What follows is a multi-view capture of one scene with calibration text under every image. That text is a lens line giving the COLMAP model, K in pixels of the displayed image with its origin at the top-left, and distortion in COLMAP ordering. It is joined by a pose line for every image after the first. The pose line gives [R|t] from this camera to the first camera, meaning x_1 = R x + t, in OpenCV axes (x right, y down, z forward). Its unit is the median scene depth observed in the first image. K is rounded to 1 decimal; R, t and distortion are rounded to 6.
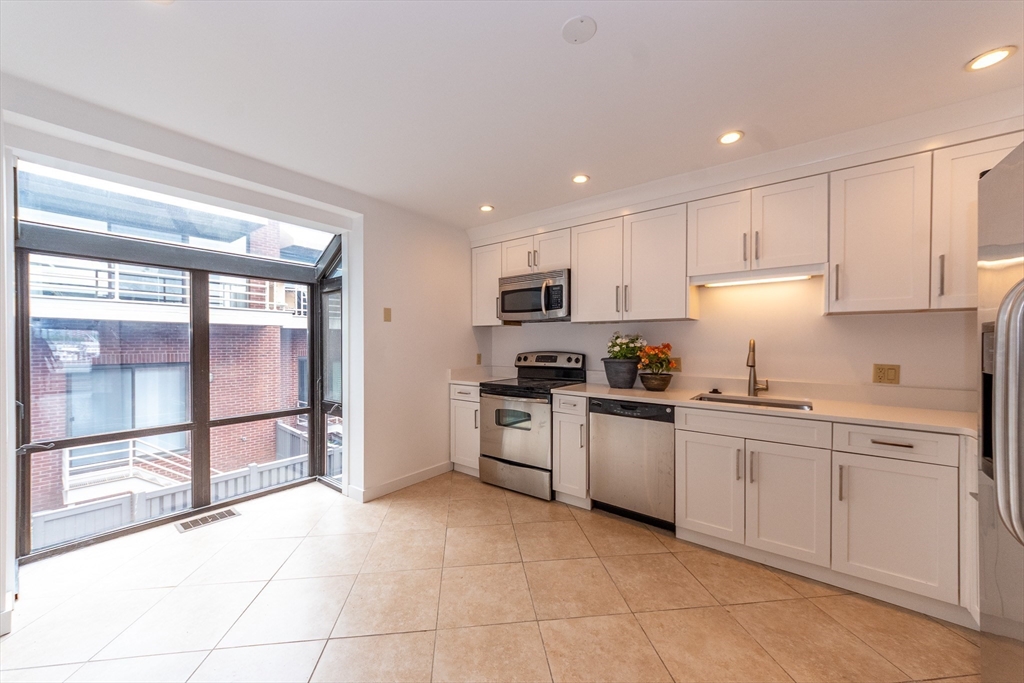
lens RADIAL K [[374.0, 0, 508.7], [0, 374.0, 345.4], [0, 0, 1]] dist [-0.001345, -0.000972]
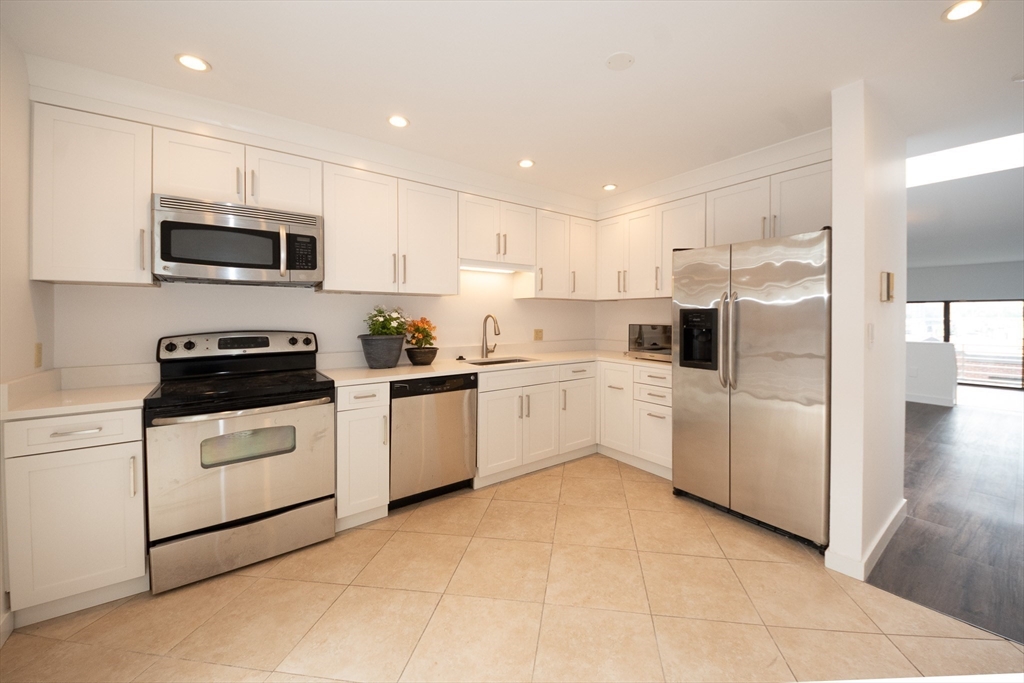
lens RADIAL K [[374.0, 0, 547.8], [0, 374.0, 322.0], [0, 0, 1]] dist [-0.001345, -0.000972]
pose [[0.237146, -0.014377, 0.971368, -0.460132], [0.011120, 0.999865, 0.012084, -0.001825], [-0.971410, 0.007936, 0.237274, 0.404617]]
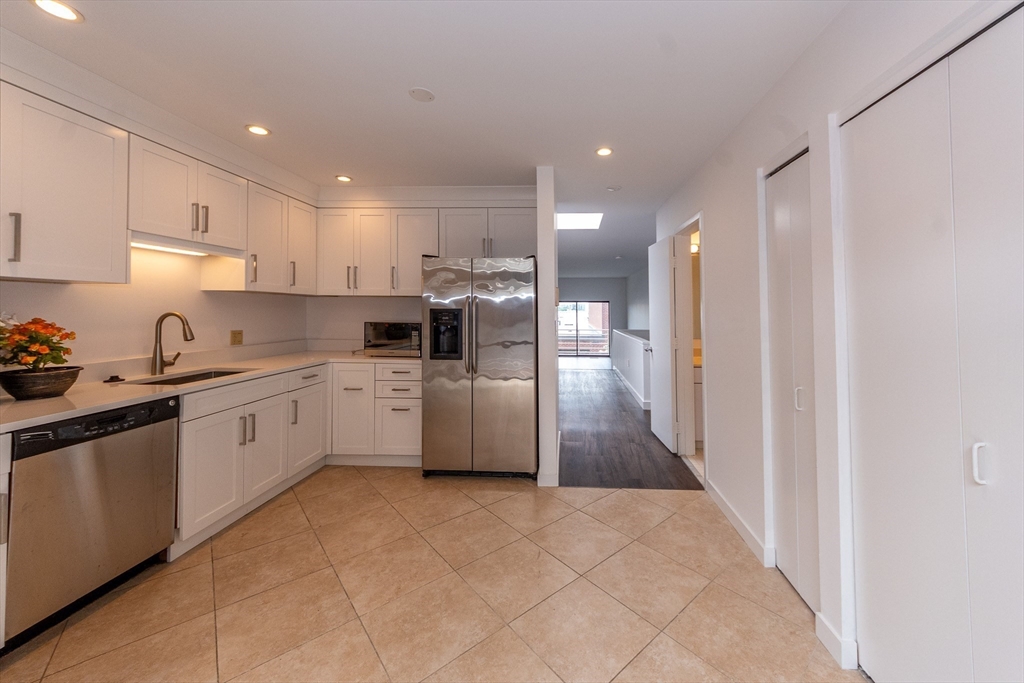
lens RADIAL K [[374.0, 0, 552.4], [0, 374.0, 305.7], [0, 0, 1]] dist [-0.001345, -0.000972]
pose [[-0.578728, 0.007030, 0.815491, -0.526451], [0.002475, 0.999973, -0.006864, -0.018591], [-0.815517, -0.001954, -0.578730, 0.623310]]
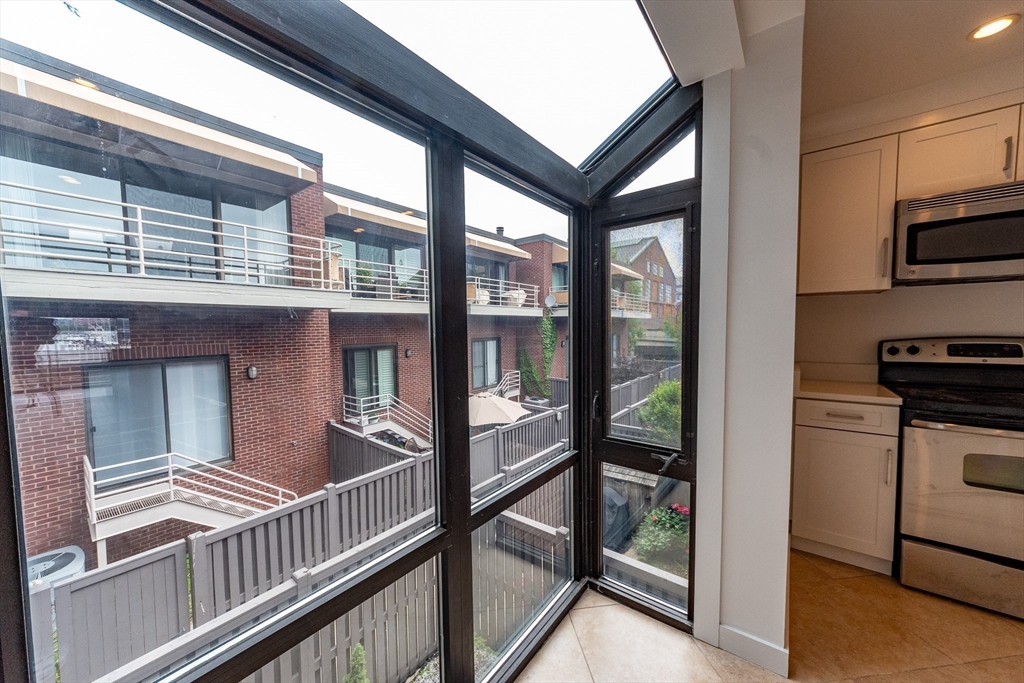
lens RADIAL K [[374.0, 0, 508.9], [0, 374.0, 344.6], [0, 0, 1]] dist [-0.001345, -0.000972]
pose [[0.999874, -0.013845, -0.007736, -0.664597], [0.014159, 0.999011, 0.042152, -0.005563], [0.007145, -0.042256, 0.999081, 0.524301]]
